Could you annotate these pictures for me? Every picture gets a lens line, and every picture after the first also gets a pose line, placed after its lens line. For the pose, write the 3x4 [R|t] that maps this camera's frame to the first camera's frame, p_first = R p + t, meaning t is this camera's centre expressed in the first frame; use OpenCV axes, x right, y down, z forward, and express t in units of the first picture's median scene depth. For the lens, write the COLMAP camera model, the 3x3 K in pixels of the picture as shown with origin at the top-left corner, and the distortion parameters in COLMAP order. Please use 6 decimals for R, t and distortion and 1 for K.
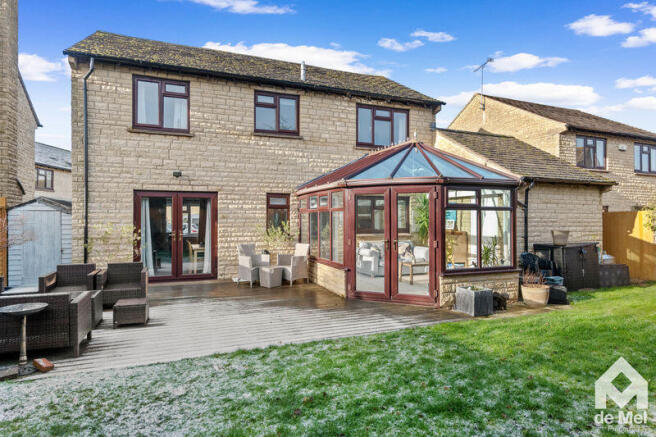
lens RADIAL K [[360.1, 0, 330.7], [0, 360.1, 220.1], [0, 0, 1]] dist [0.002315, -0.000056]
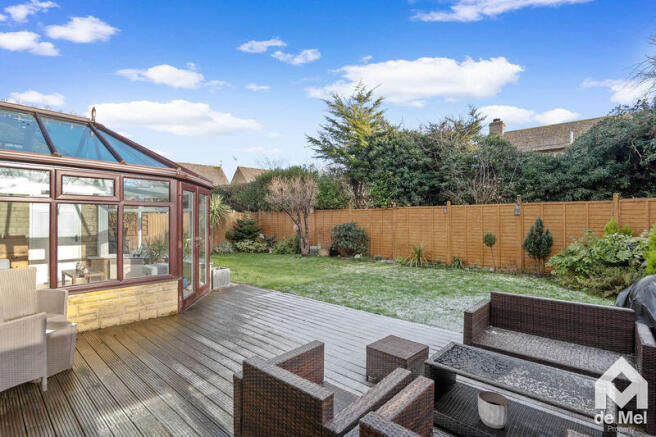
lens RADIAL K [[311.2, 0, 331.4], [0, 311.2, 221.1], [0, 0, 1]] dist [-0.000598, -0.000357]
pose [[-0.435581, -0.009452, 0.900100, -1.340797], [-0.006197, 0.999953, 0.007501, 0.006307], [-0.900128, -0.002311, -0.435619, 1.819731]]
